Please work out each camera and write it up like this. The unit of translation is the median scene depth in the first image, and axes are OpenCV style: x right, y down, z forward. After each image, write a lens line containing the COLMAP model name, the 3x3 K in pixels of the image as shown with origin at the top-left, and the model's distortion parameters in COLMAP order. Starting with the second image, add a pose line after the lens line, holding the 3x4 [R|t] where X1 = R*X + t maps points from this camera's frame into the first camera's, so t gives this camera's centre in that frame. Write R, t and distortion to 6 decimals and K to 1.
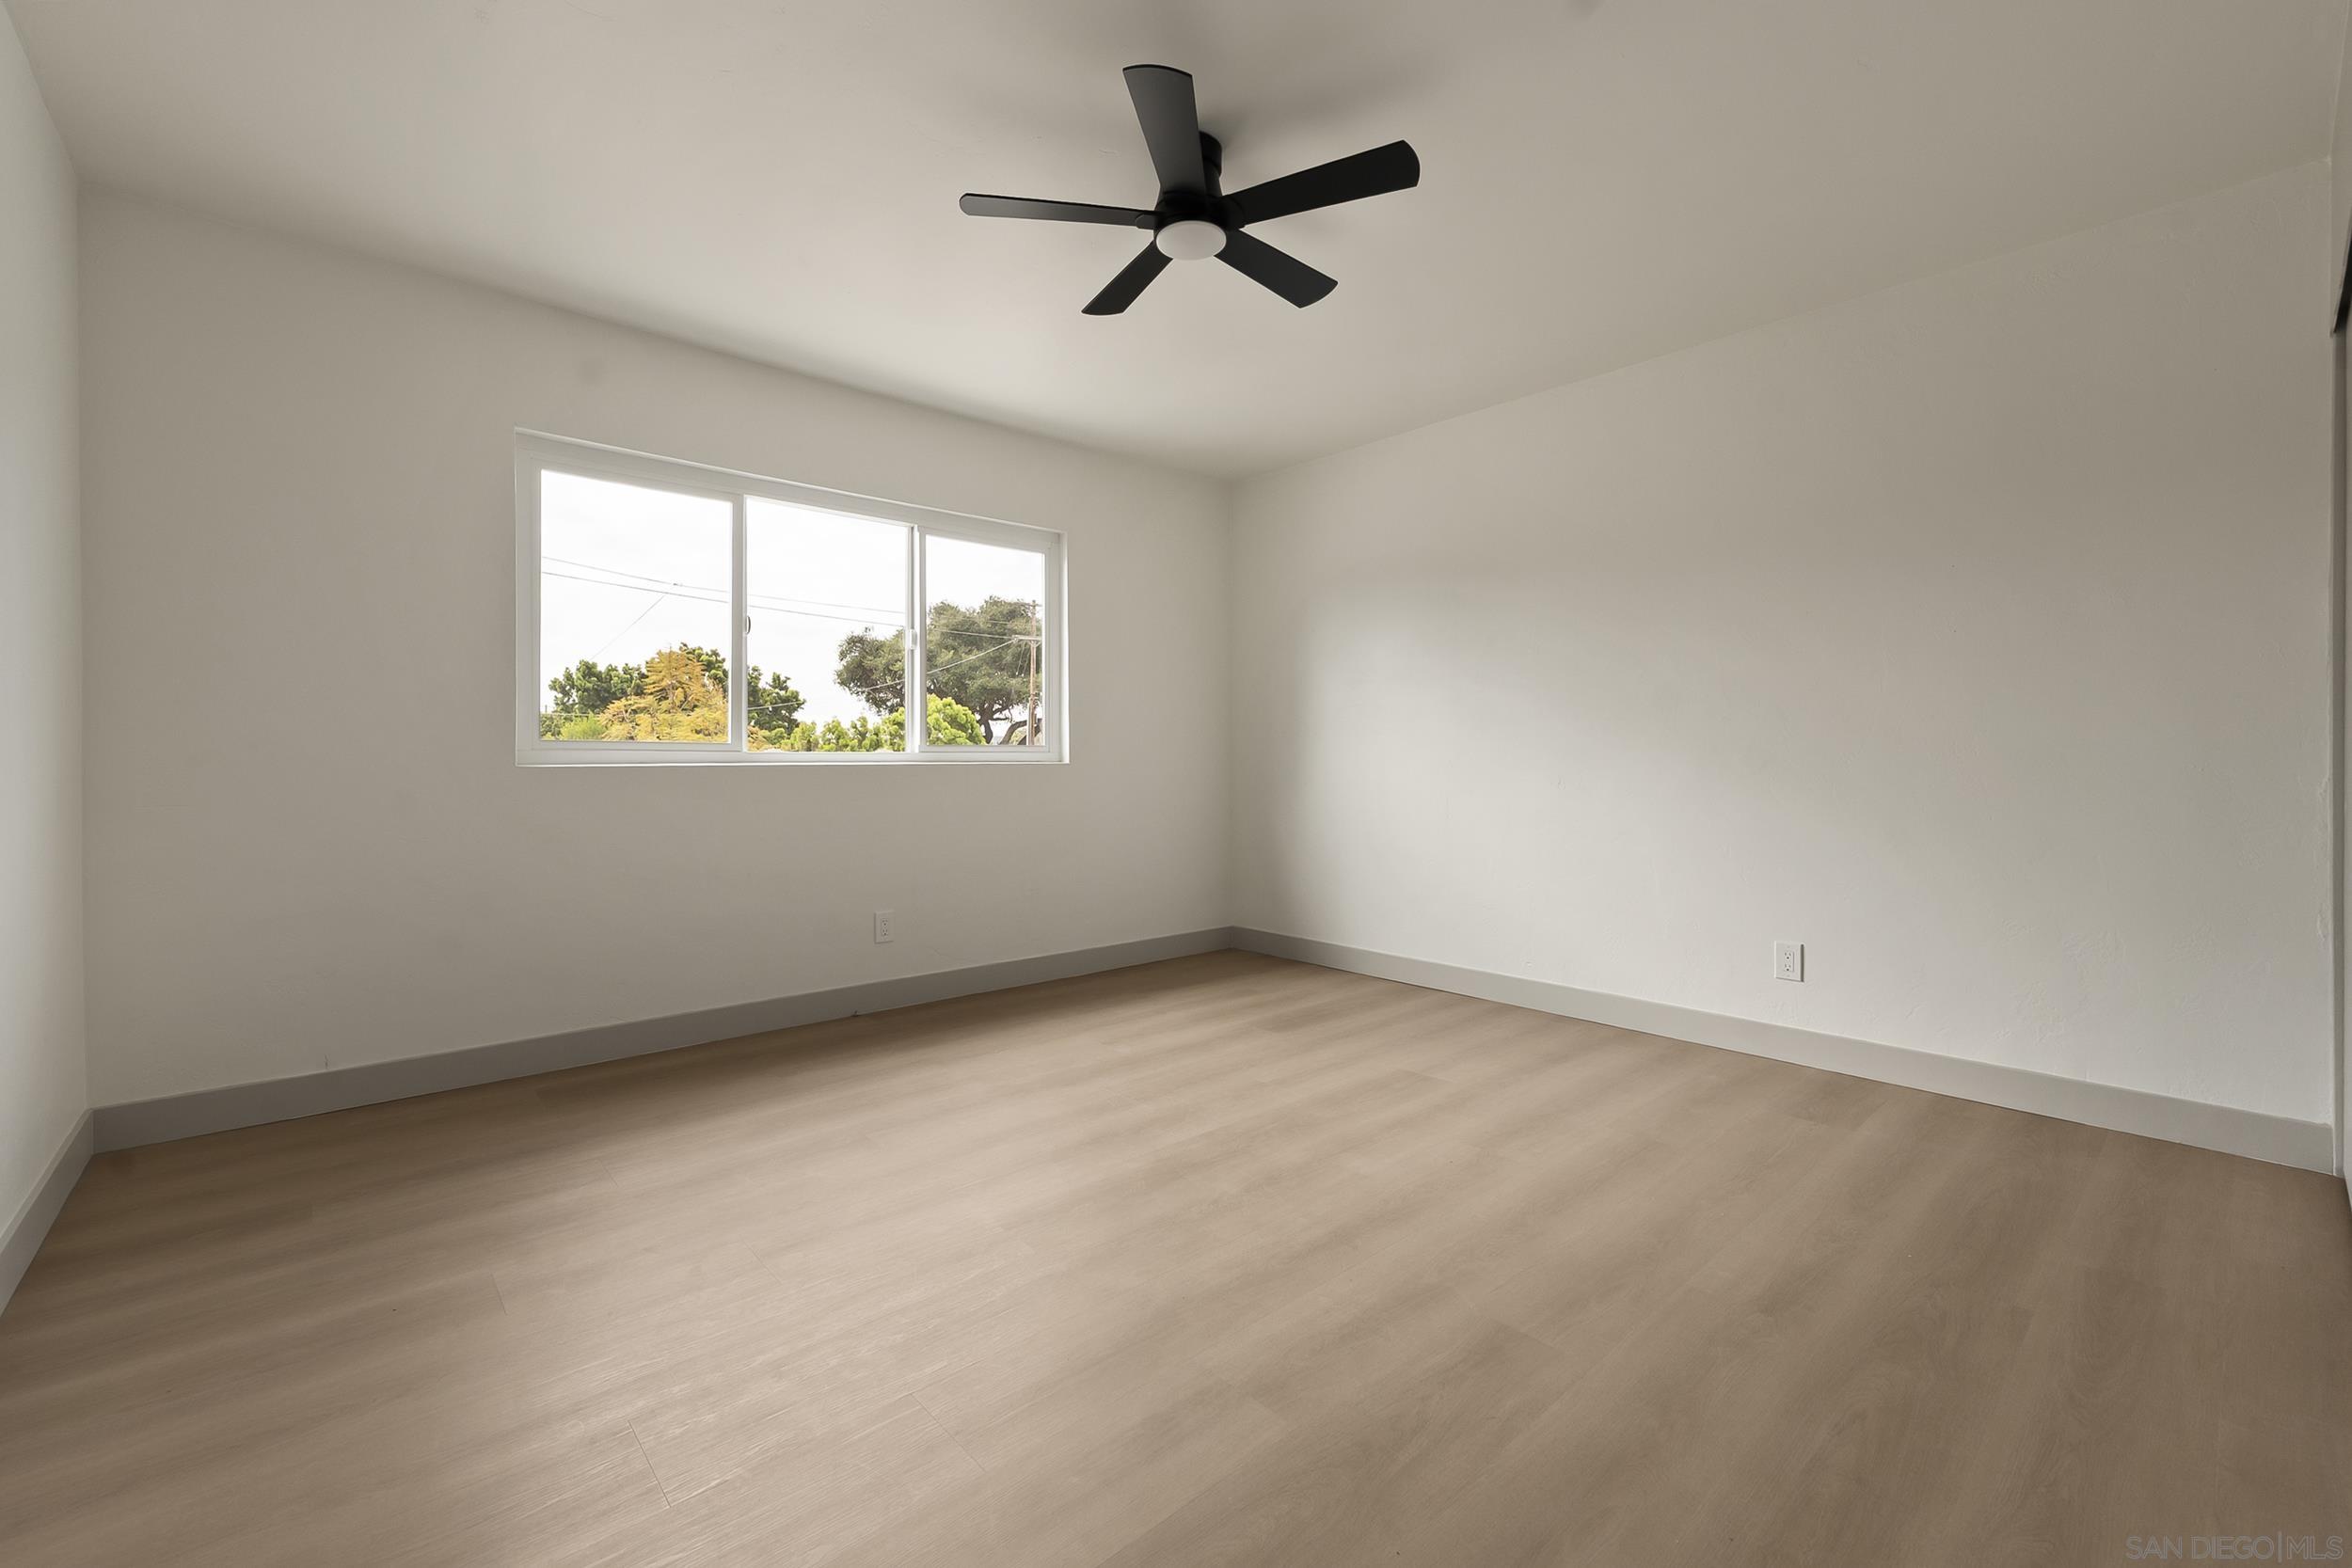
lens RADIAL K [[945.9, 0, 1164.9], [0, 945.9, 783.8], [0, 0, 1]] dist [-0.001443, -0.000370]
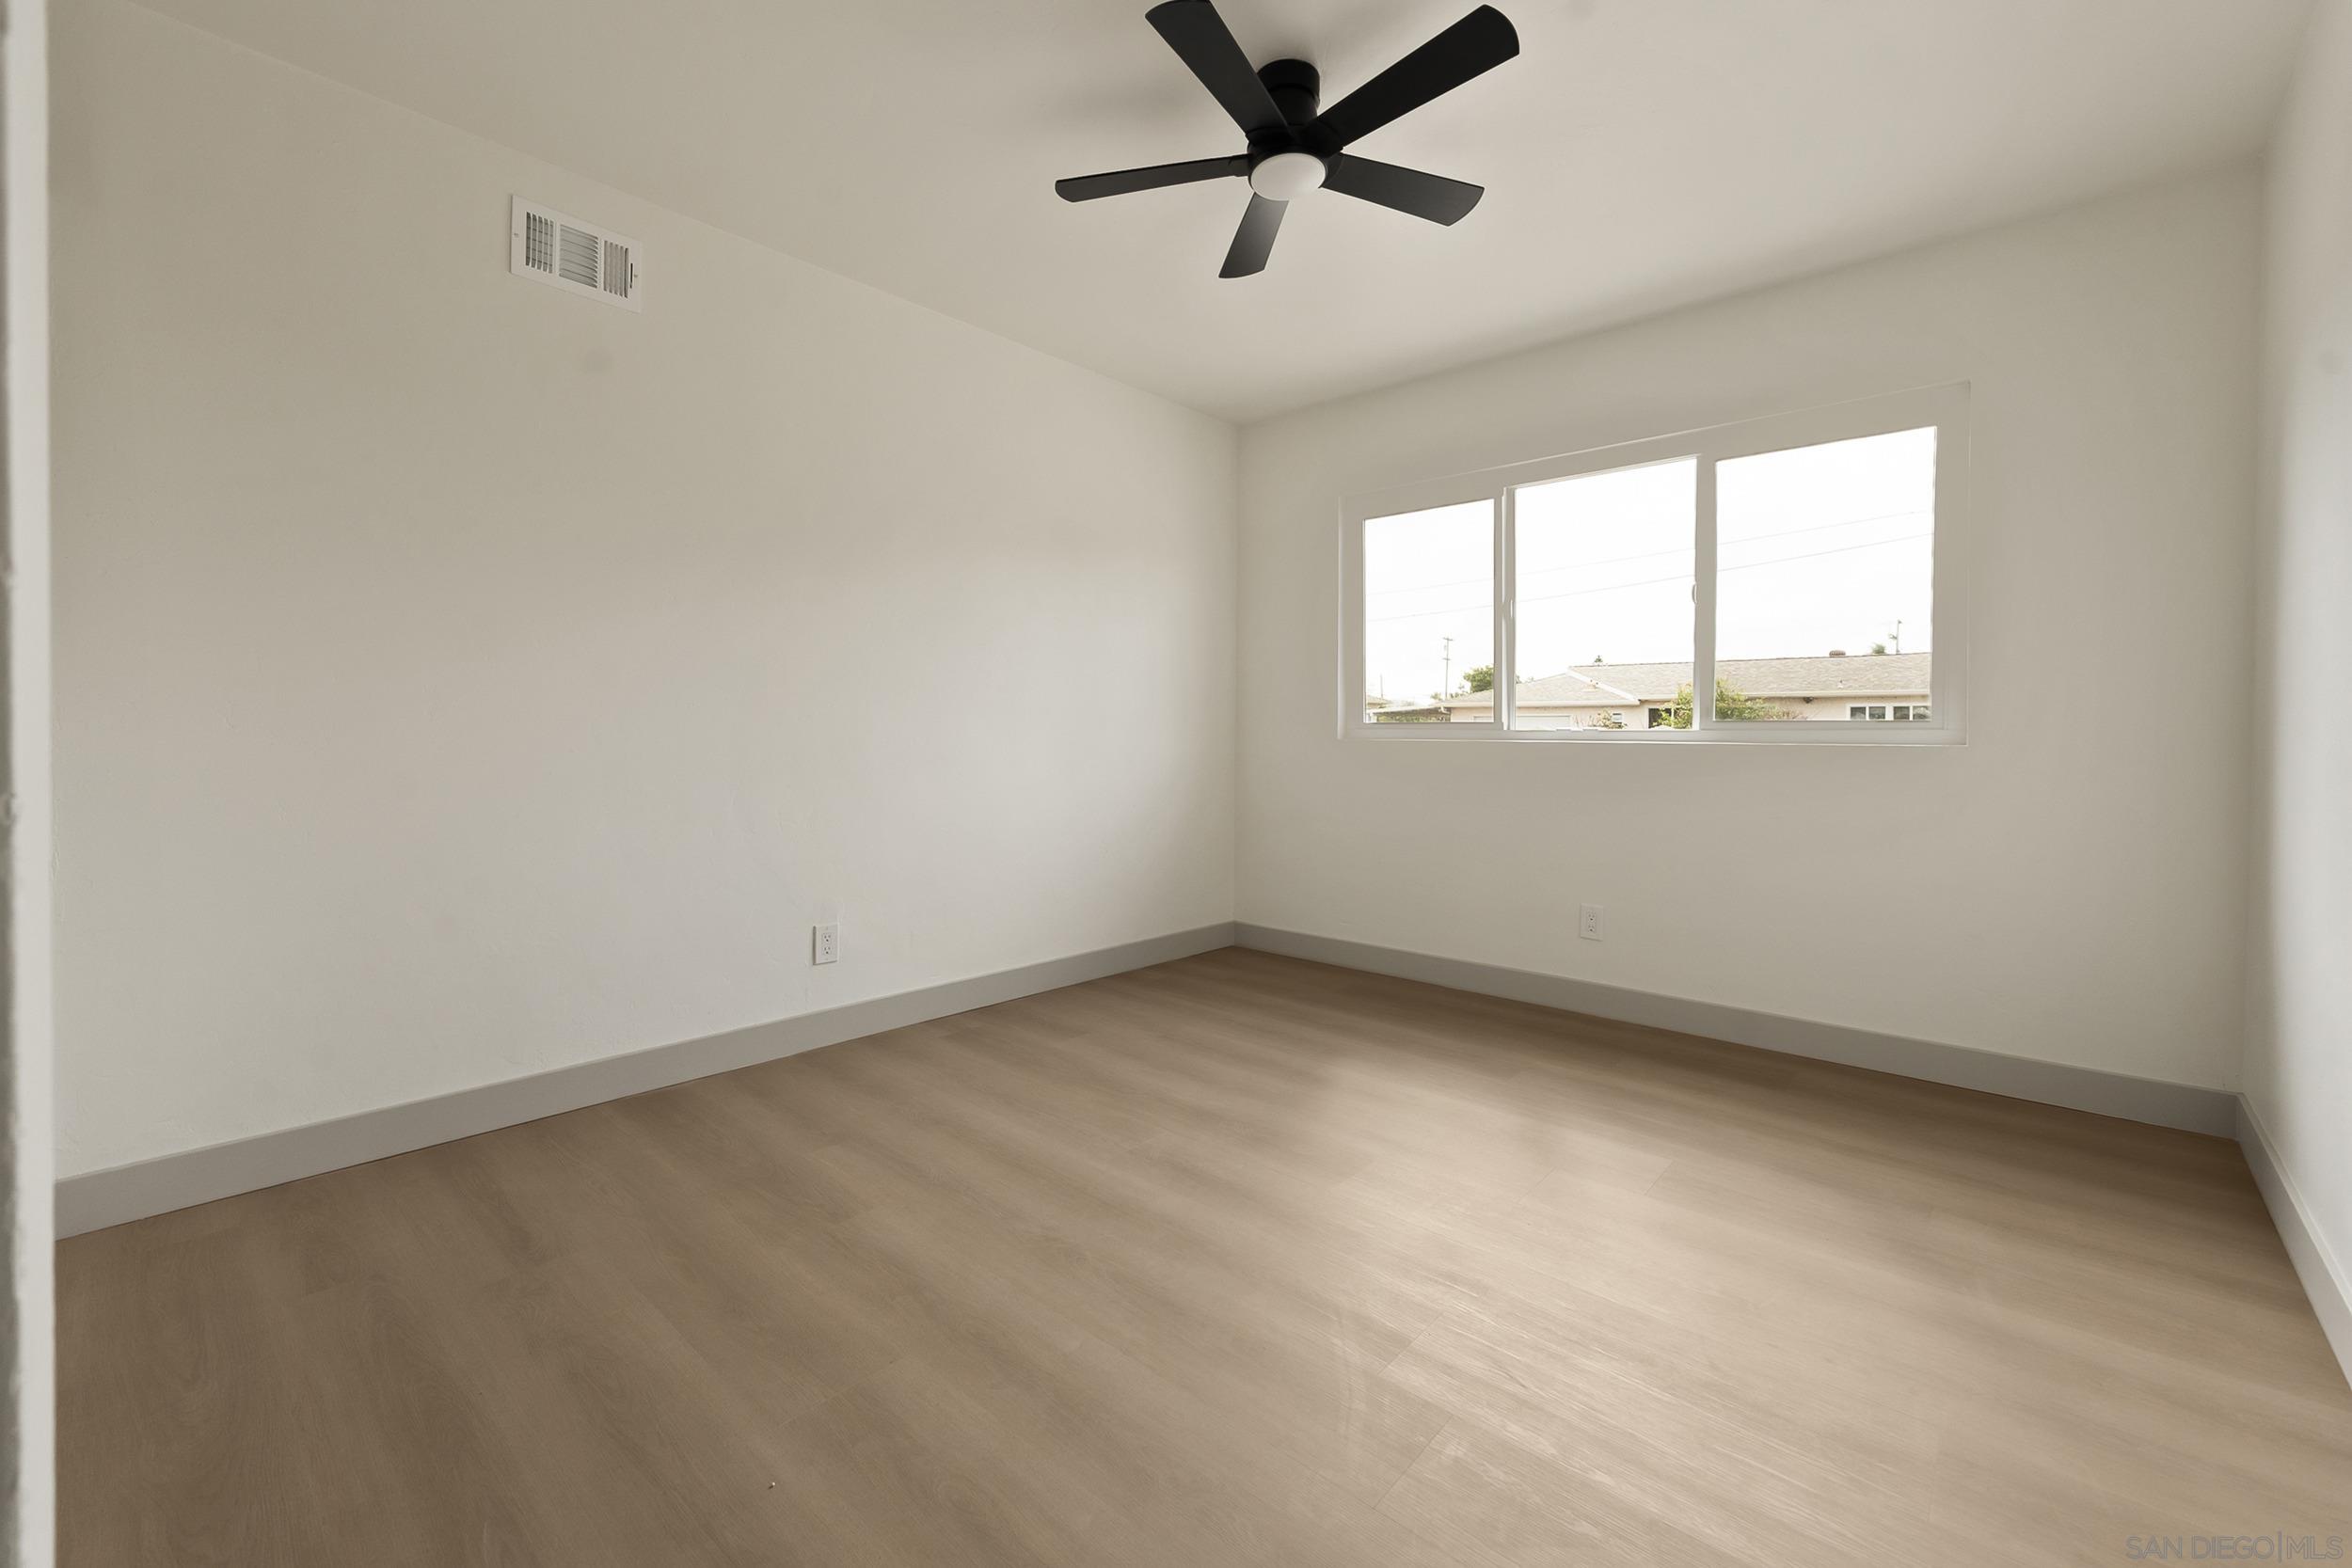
lens RADIAL K [[952.5, 0, 1174.4], [0, 952.5, 784.9], [0, 0, 1]] dist [-0.000775, -0.000156]
pose [[0.136655, 0.055668, -0.989053, 0.665828], [-0.028952, 0.998218, 0.052184, -0.022392], [0.990196, 0.021504, 0.138023, 0.565818]]
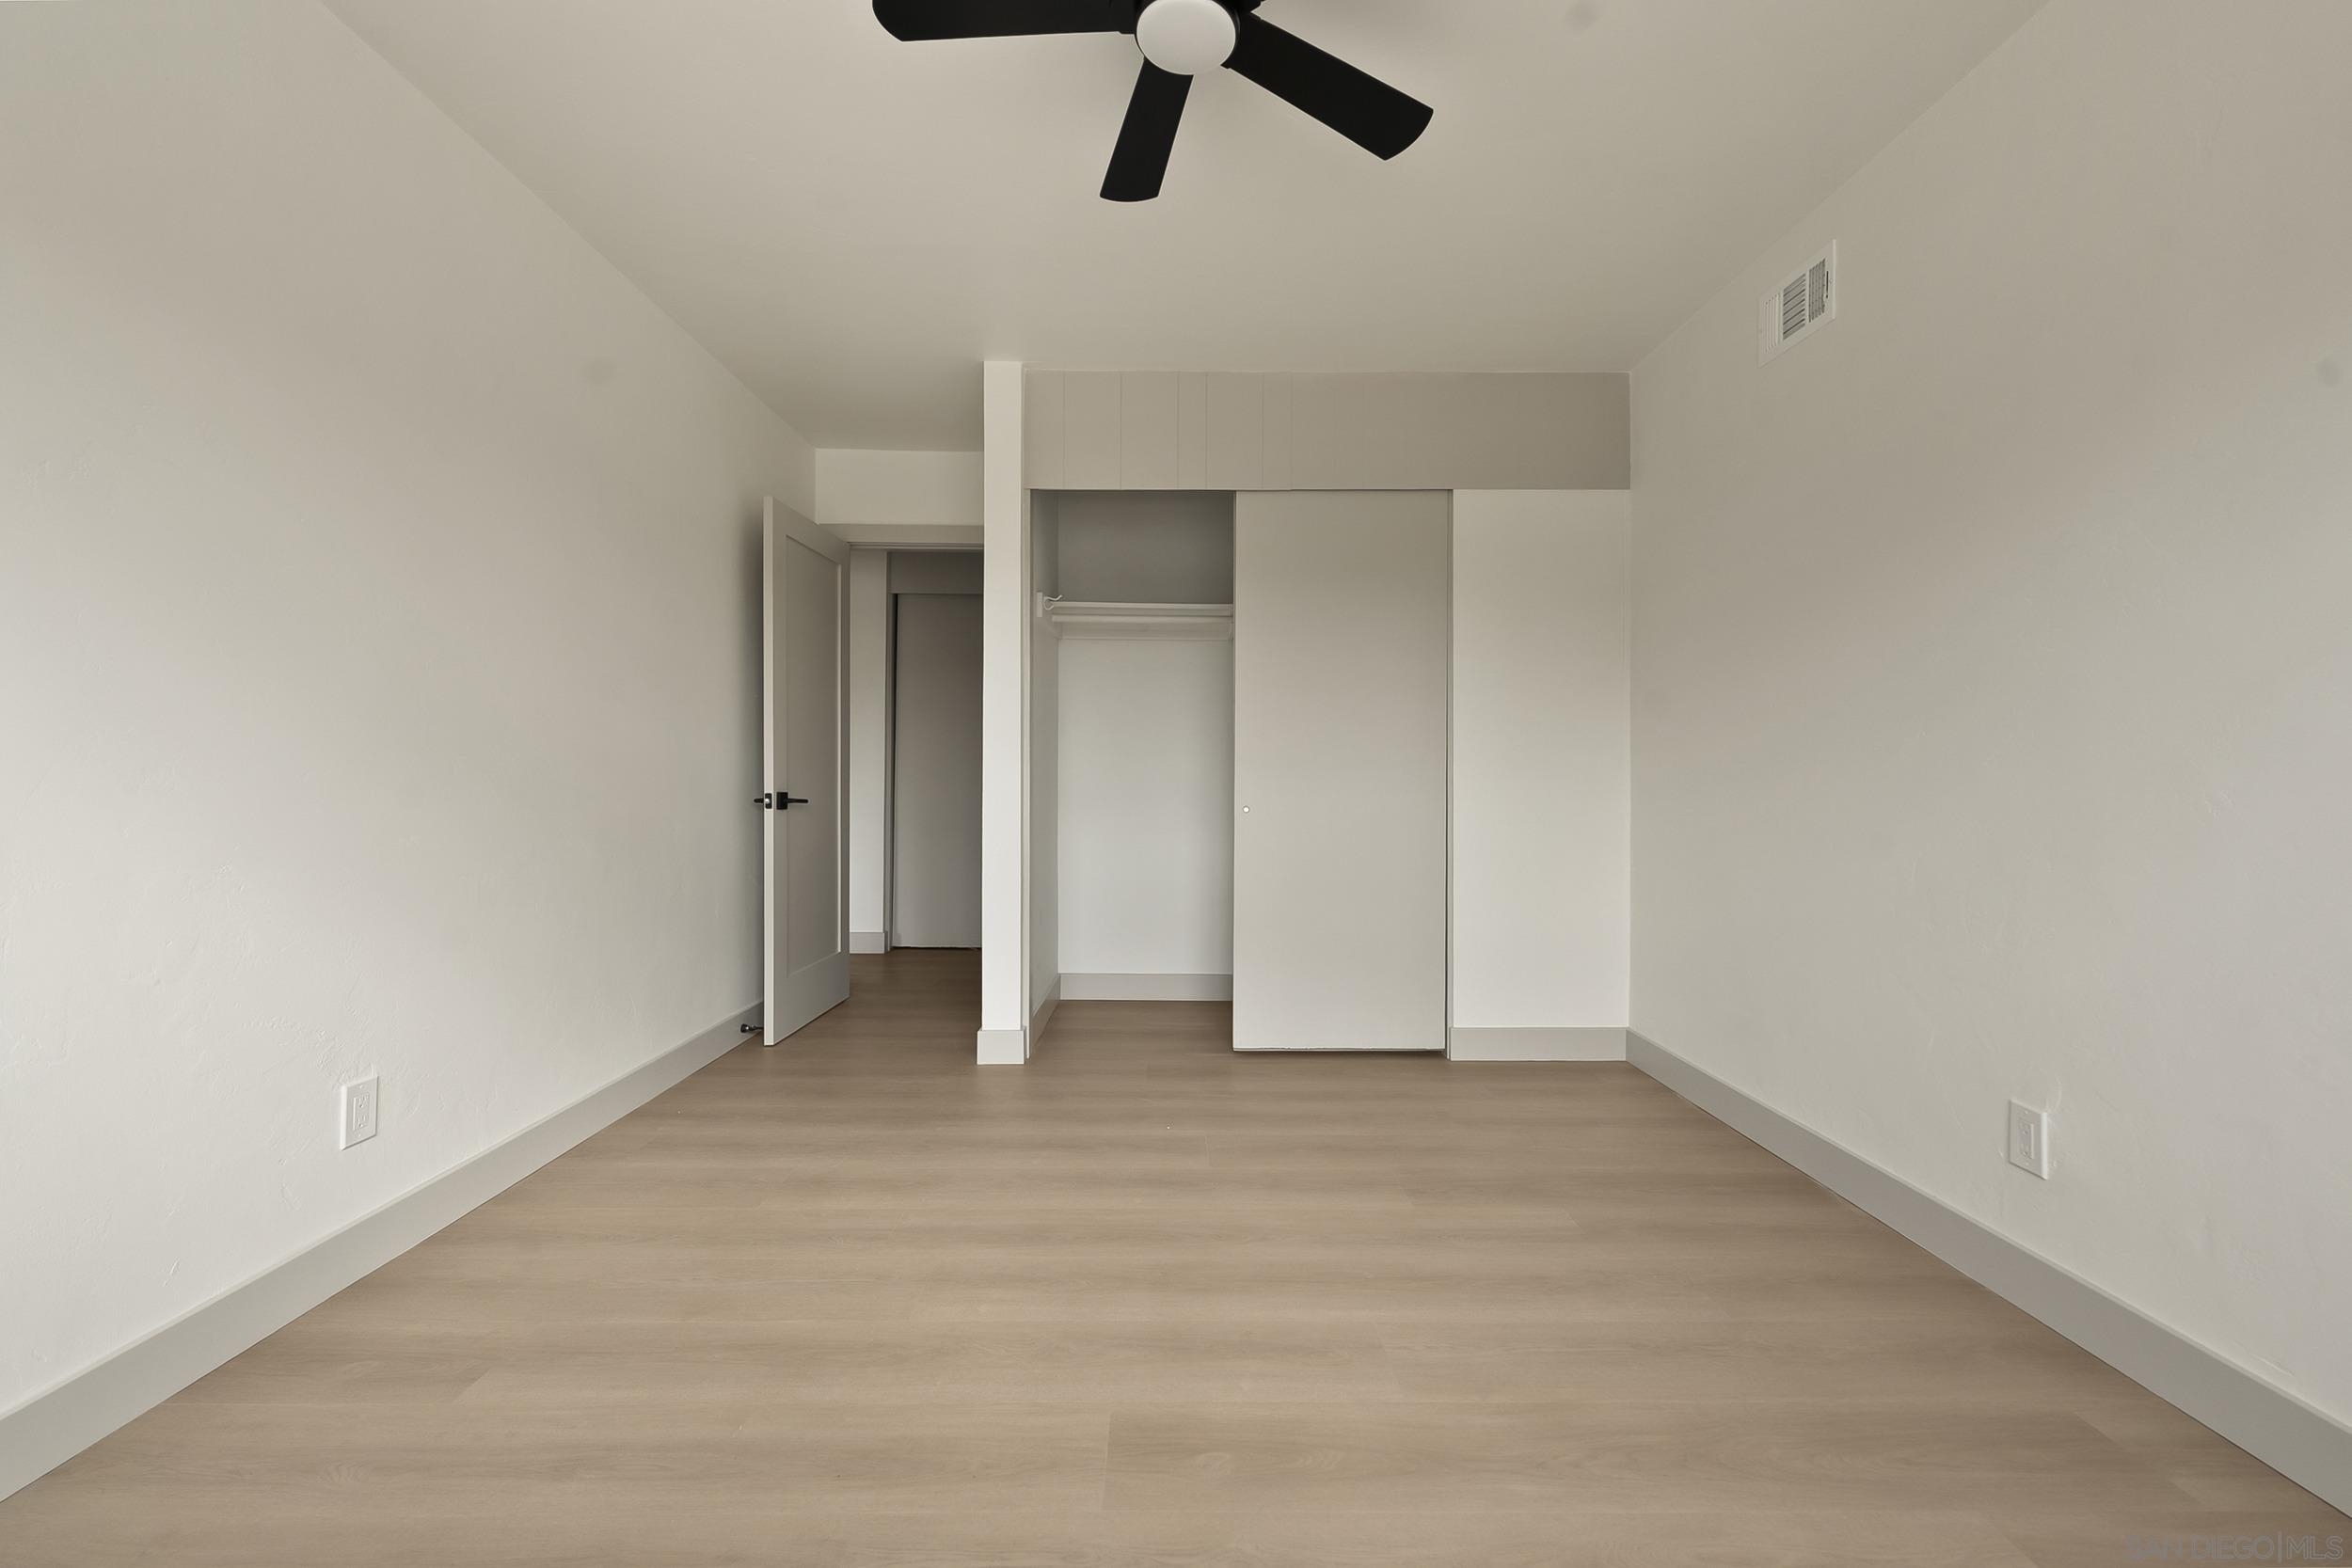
lens RADIAL K [[952.5, 0, 1174.4], [0, 952.5, 784.9], [0, 0, 1]] dist [-0.000775, -0.000156]
pose [[-0.765778, -0.004058, 0.643093, -0.463583], [0.011235, 0.999743, 0.019688, -0.028972], [-0.643007, 0.022302, -0.765535, 1.202420]]
